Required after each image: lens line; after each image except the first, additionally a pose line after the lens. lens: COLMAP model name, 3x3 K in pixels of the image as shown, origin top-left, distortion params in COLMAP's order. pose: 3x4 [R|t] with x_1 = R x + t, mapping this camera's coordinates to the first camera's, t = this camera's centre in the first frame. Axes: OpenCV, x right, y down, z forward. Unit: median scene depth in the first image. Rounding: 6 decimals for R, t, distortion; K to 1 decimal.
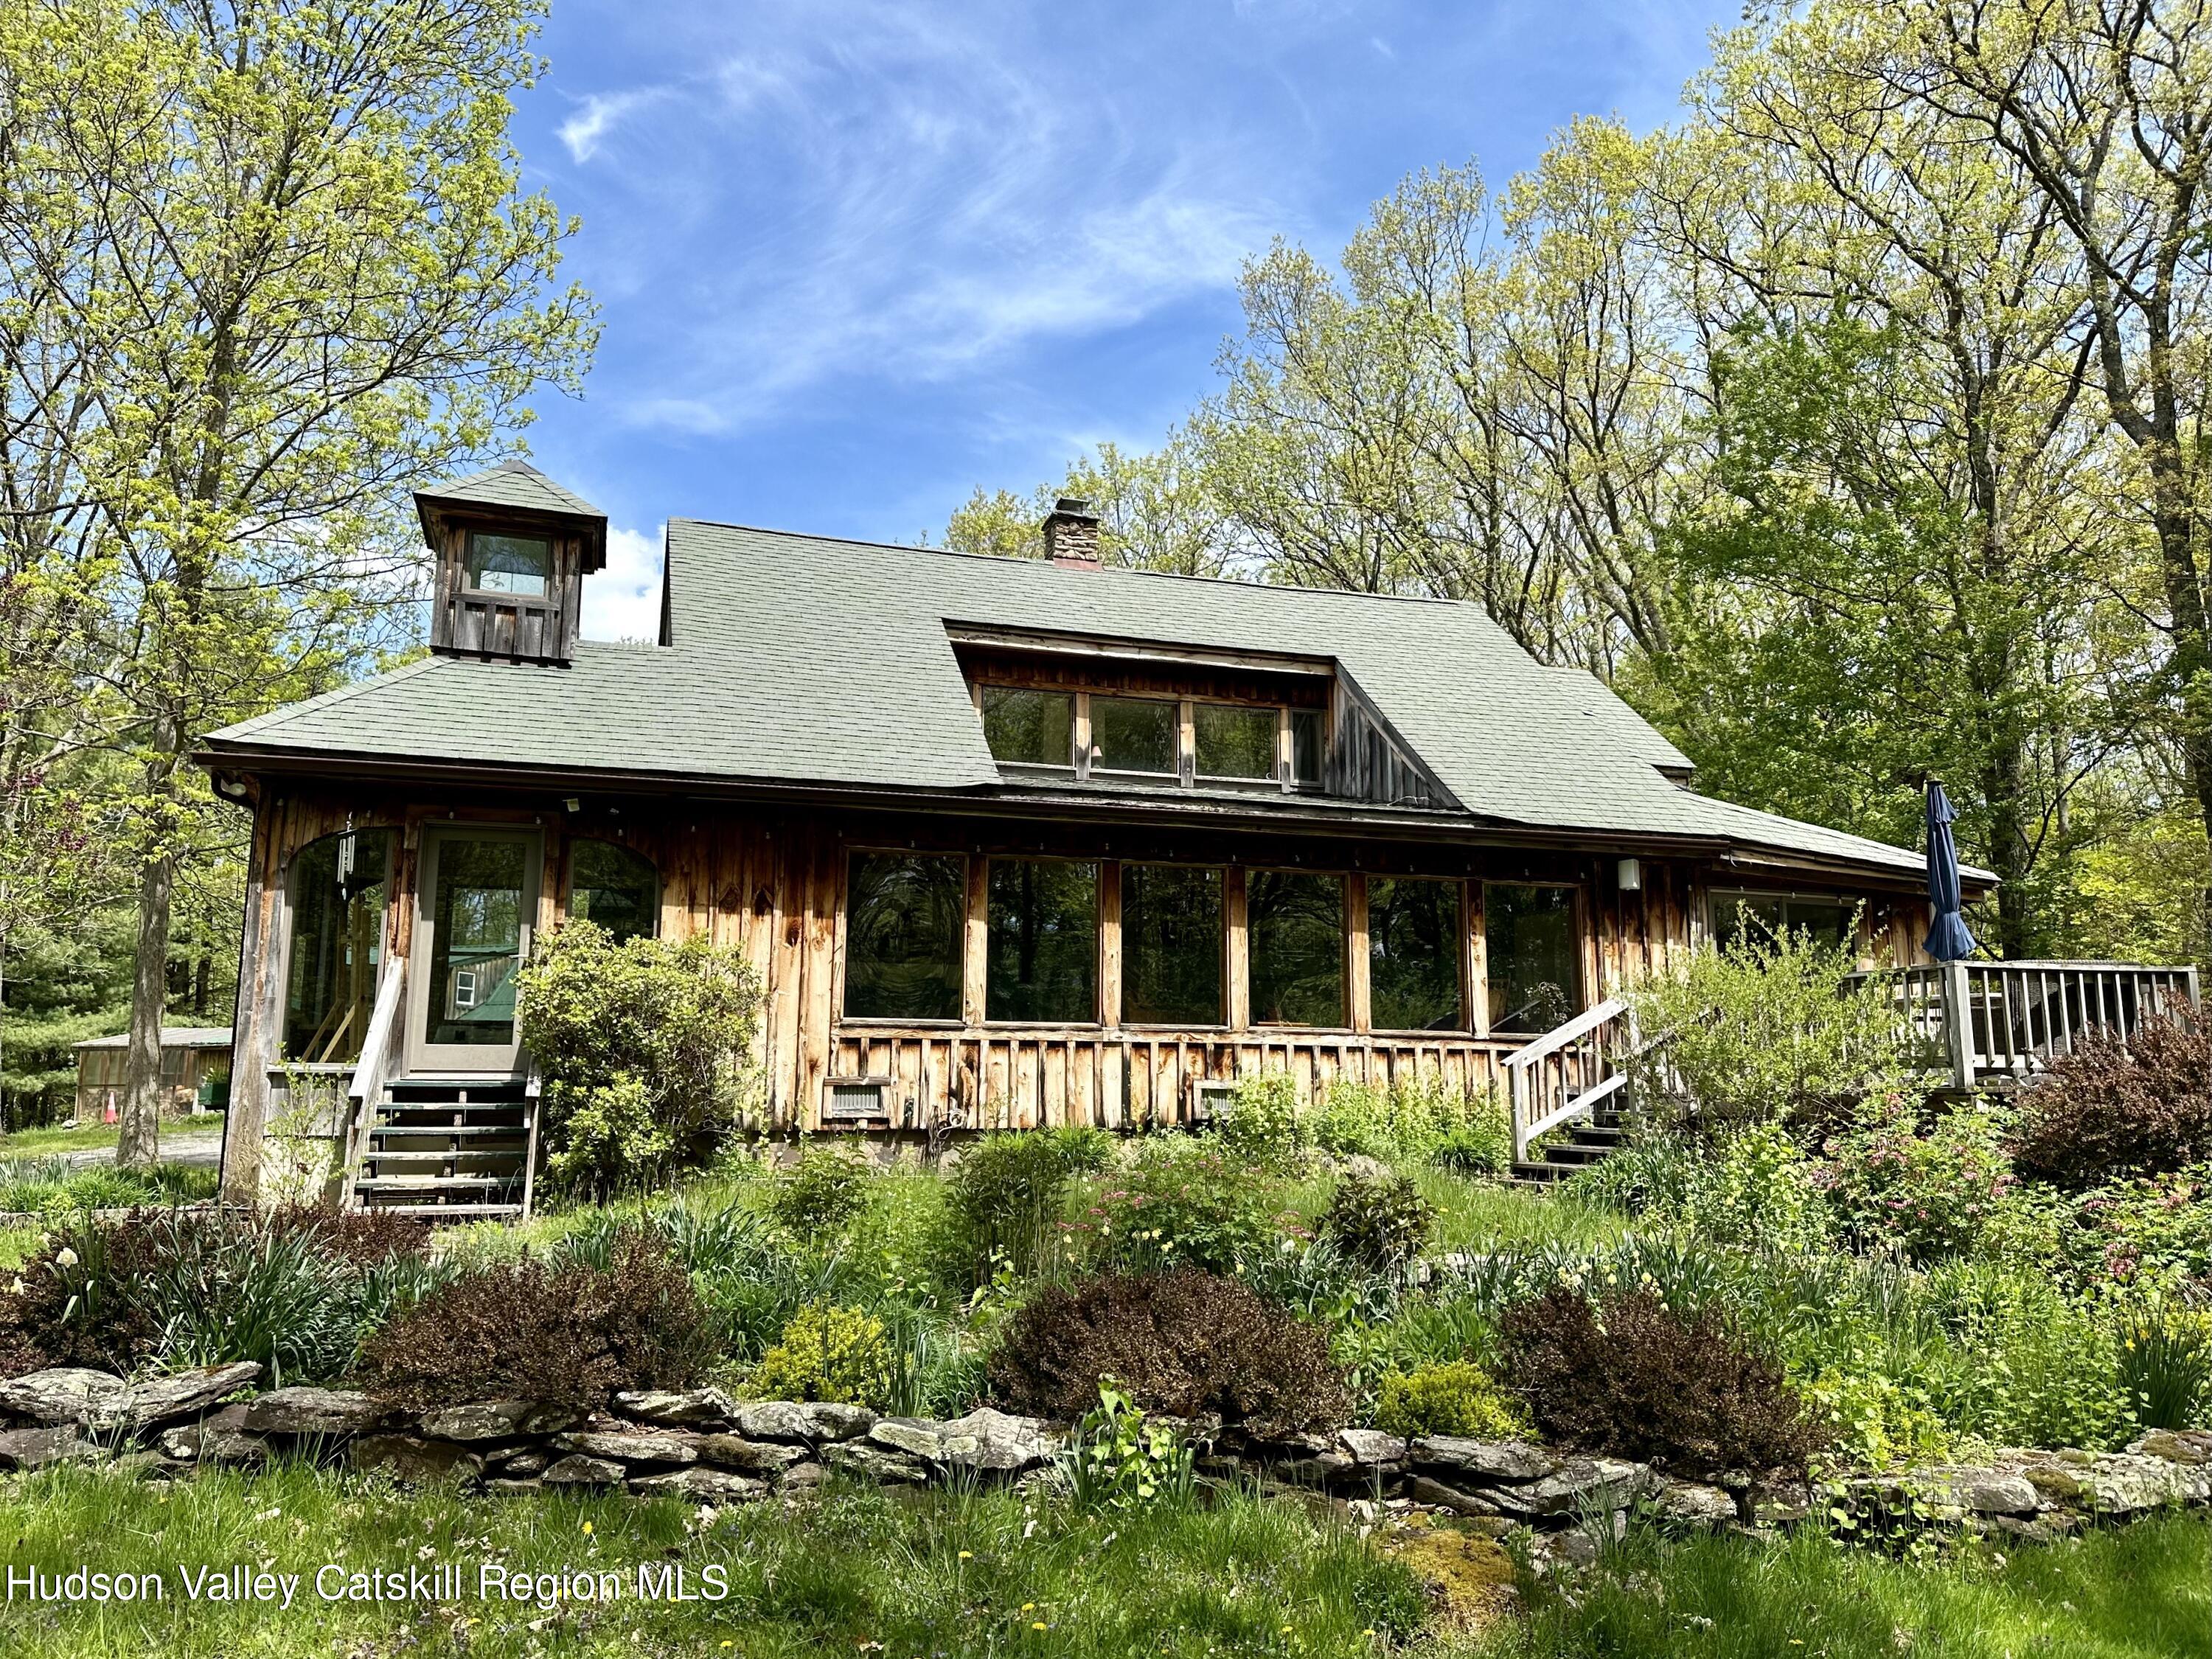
lens RADIAL K [[1656.4, 0, 1107.4], [0, 1656.4, 828.4], [0, 0, 1]] dist [0.056485, -0.001316]
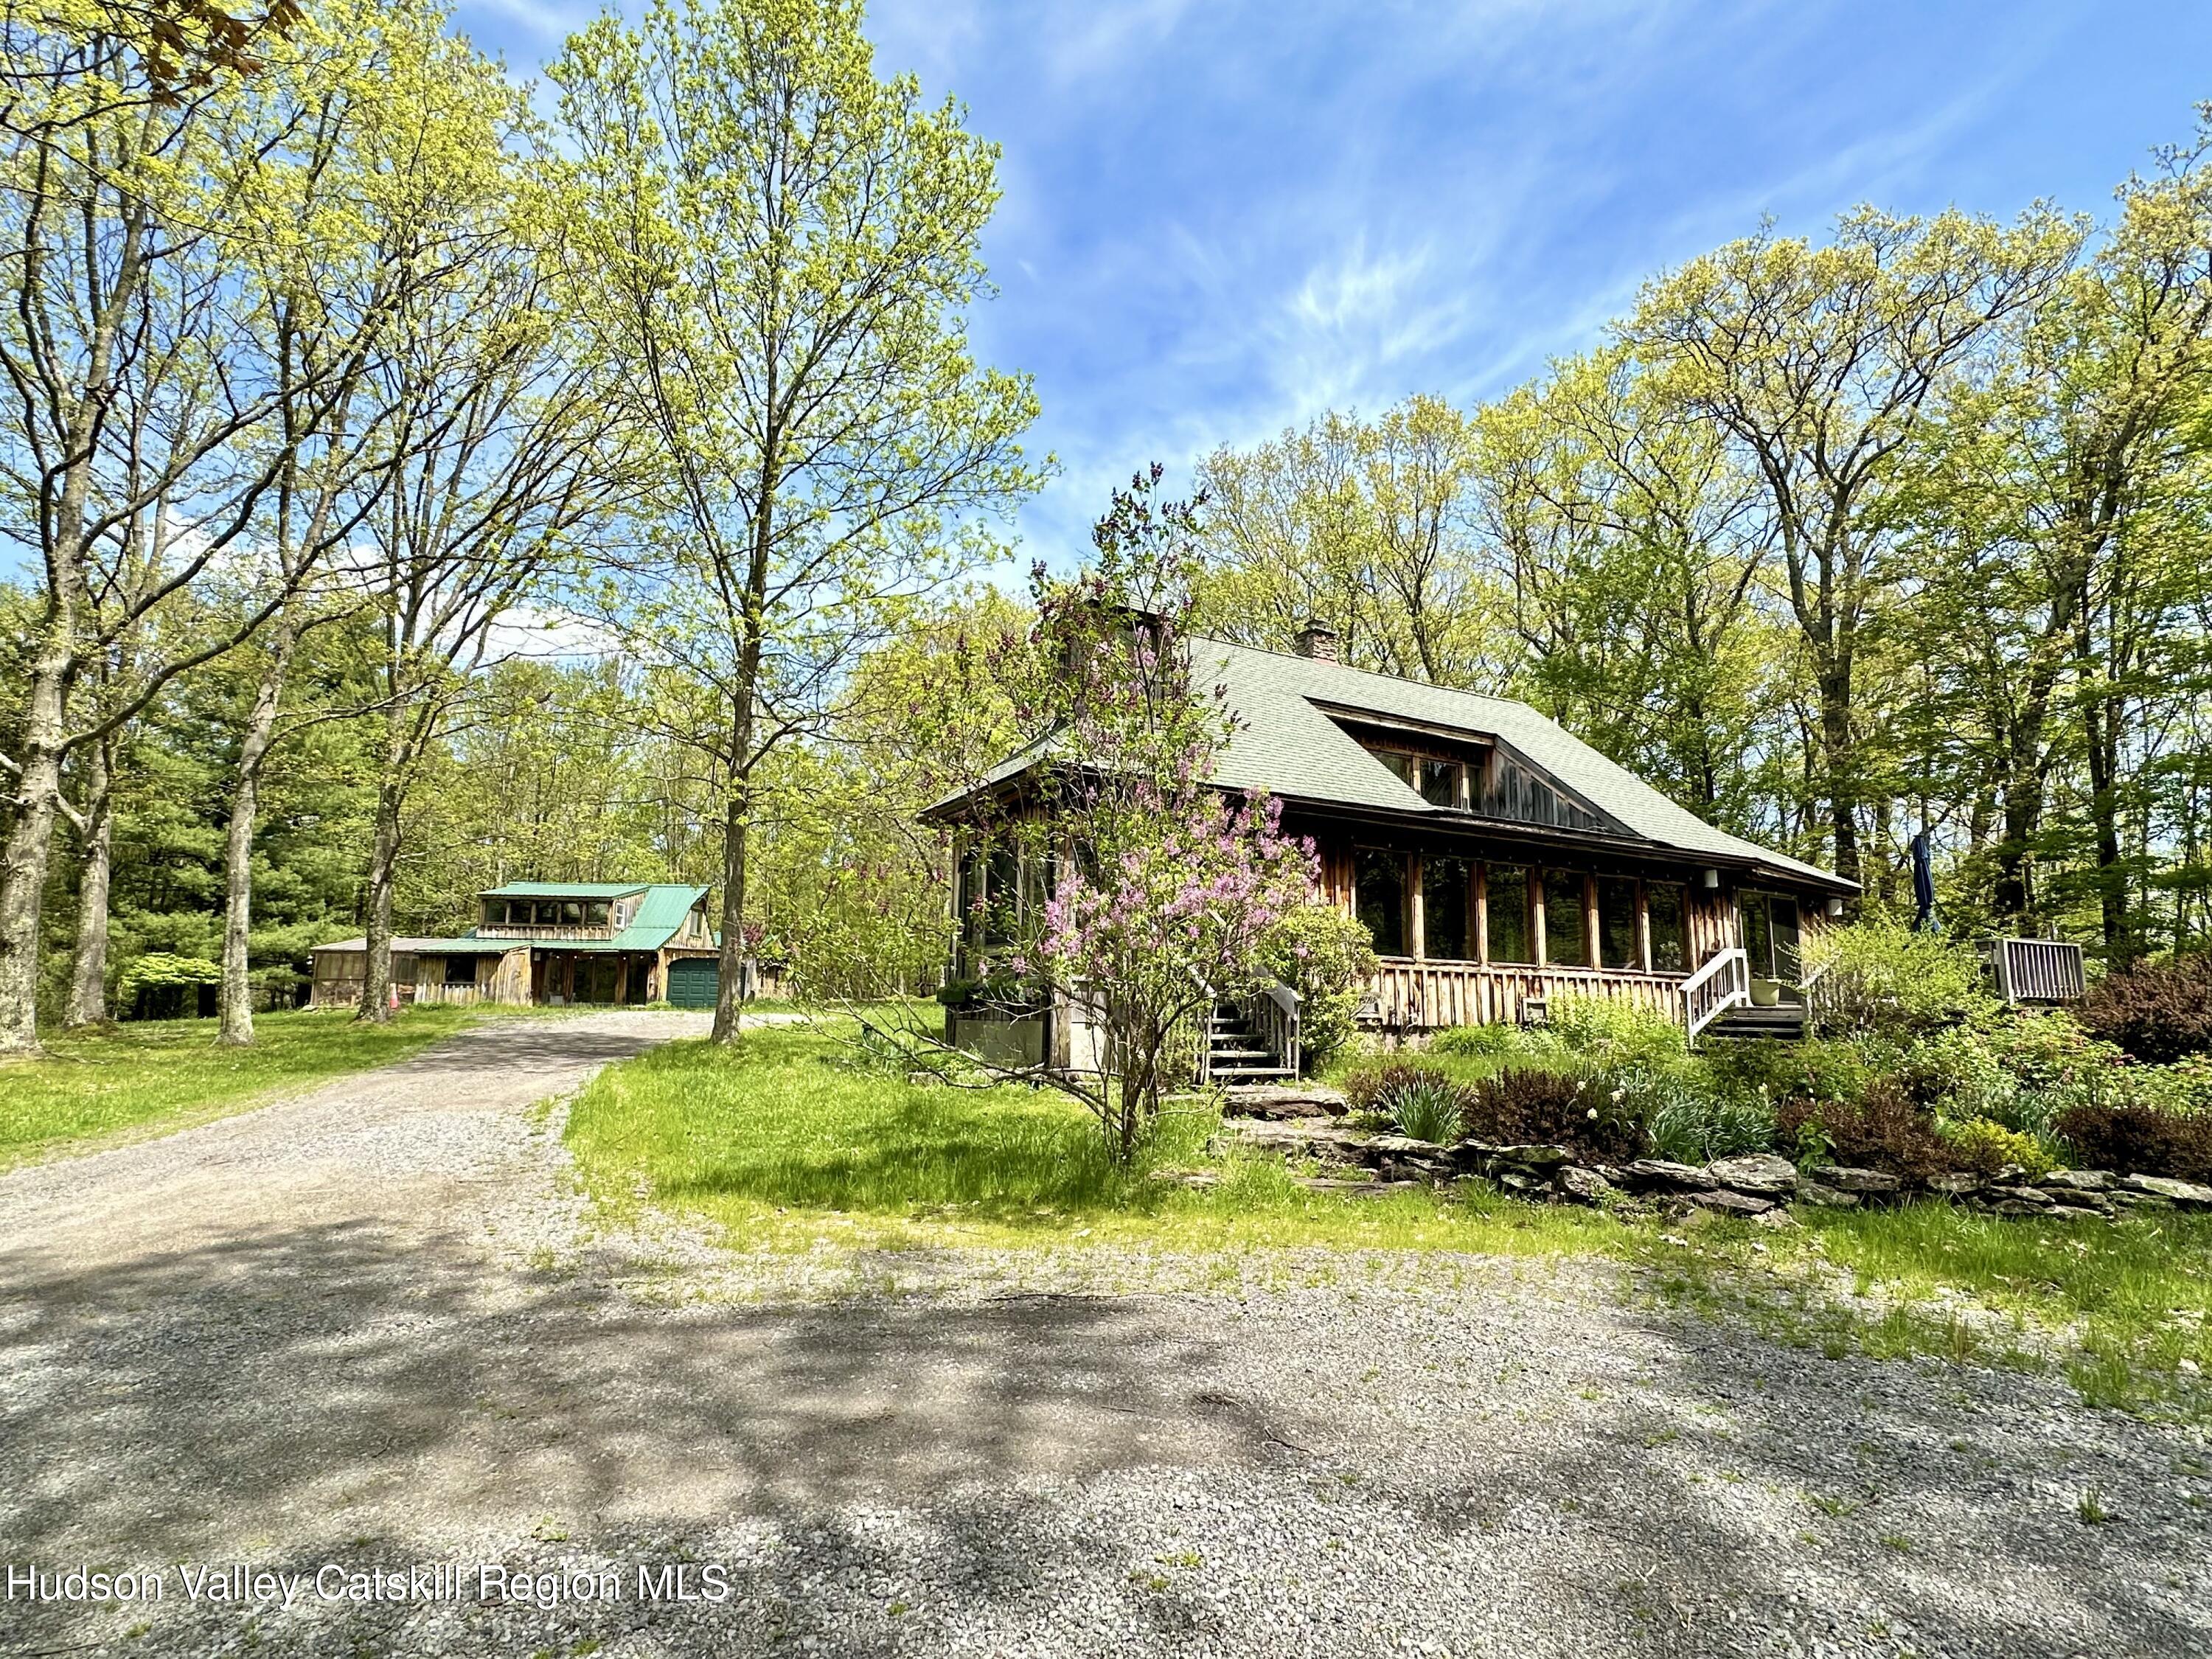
lens RADIAL K [[1155.6, 0, 1089.9], [0, 1155.6, 824.0], [0, 0, 1]] dist [-0.009988, 0.010409]
pose [[0.977380, 0.047646, 0.206055, -0.606919], [-0.048831, 0.998807, 0.000669, 0.001874], [-0.205778, -0.010716, 0.978540, -0.017662]]
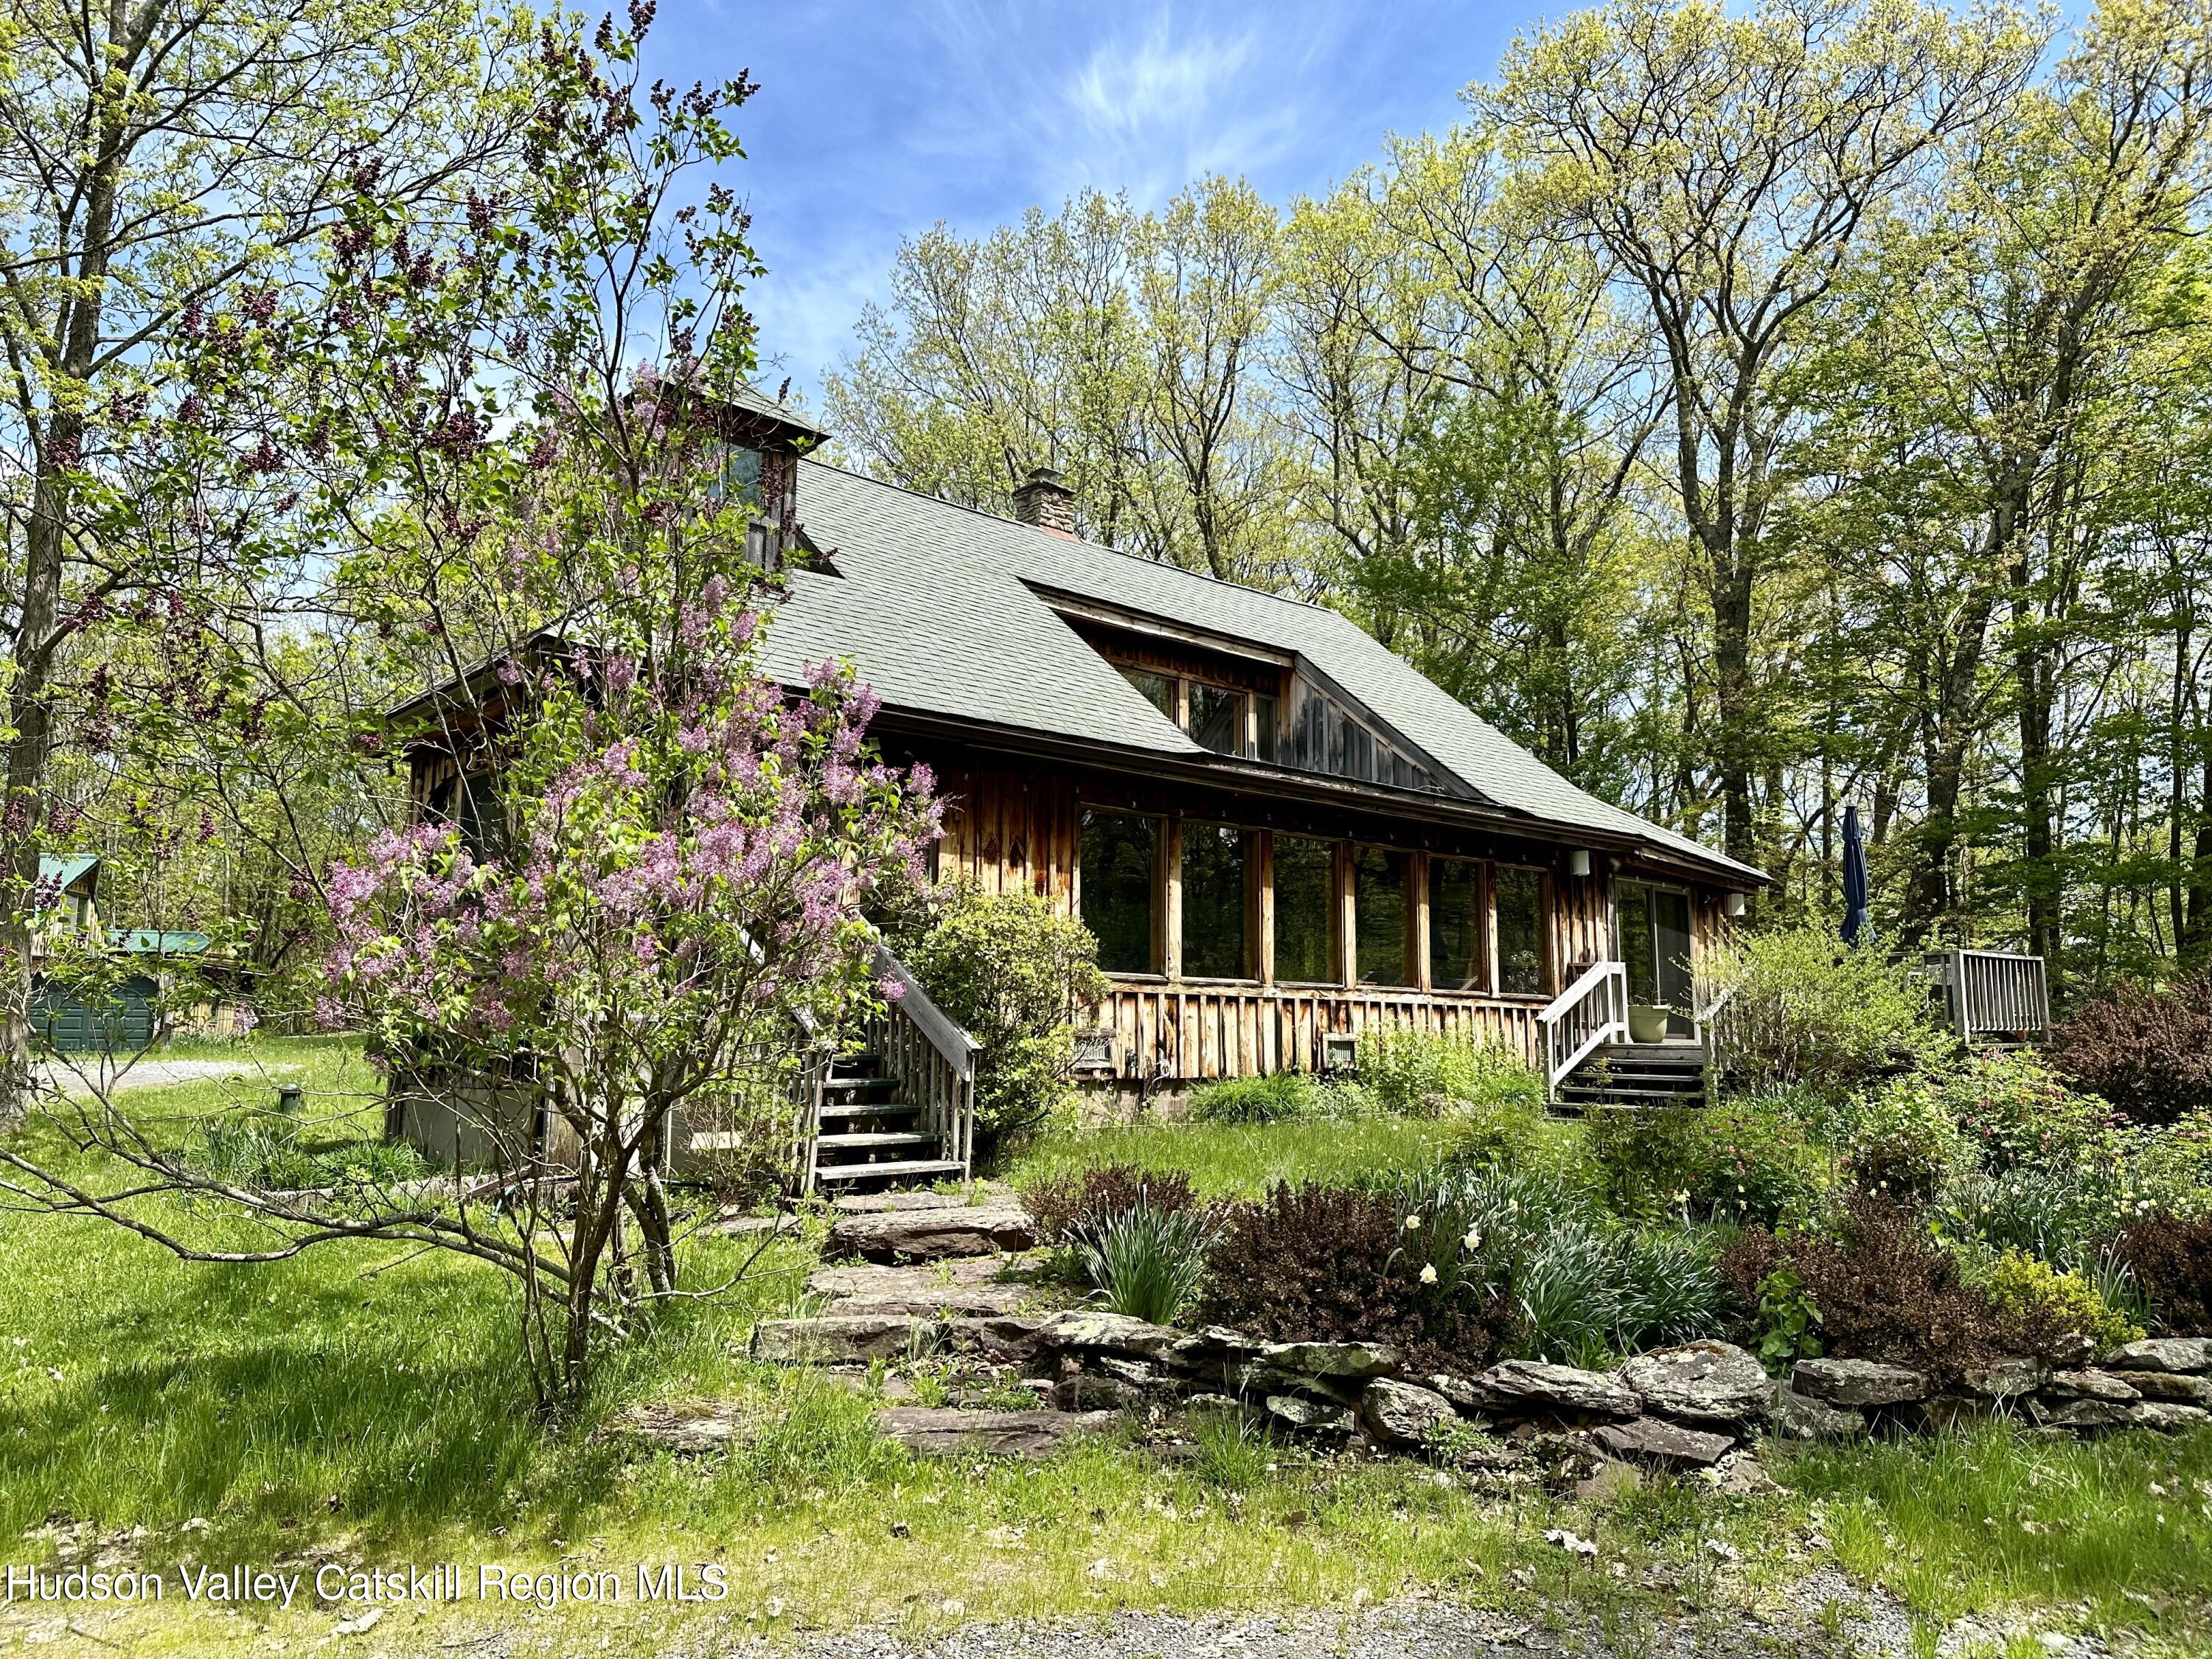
lens RADIAL K [[1555.6, 0, 1086.0], [0, 1555.6, 834.6], [0, 0, 1]] dist [0.051248, -0.036512]
pose [[0.915164, 0.056885, 0.399046, -0.515783], [-0.071440, 0.997209, 0.021684, 0.008941], [-0.396699, -0.048352, 0.916674, 0.119034]]
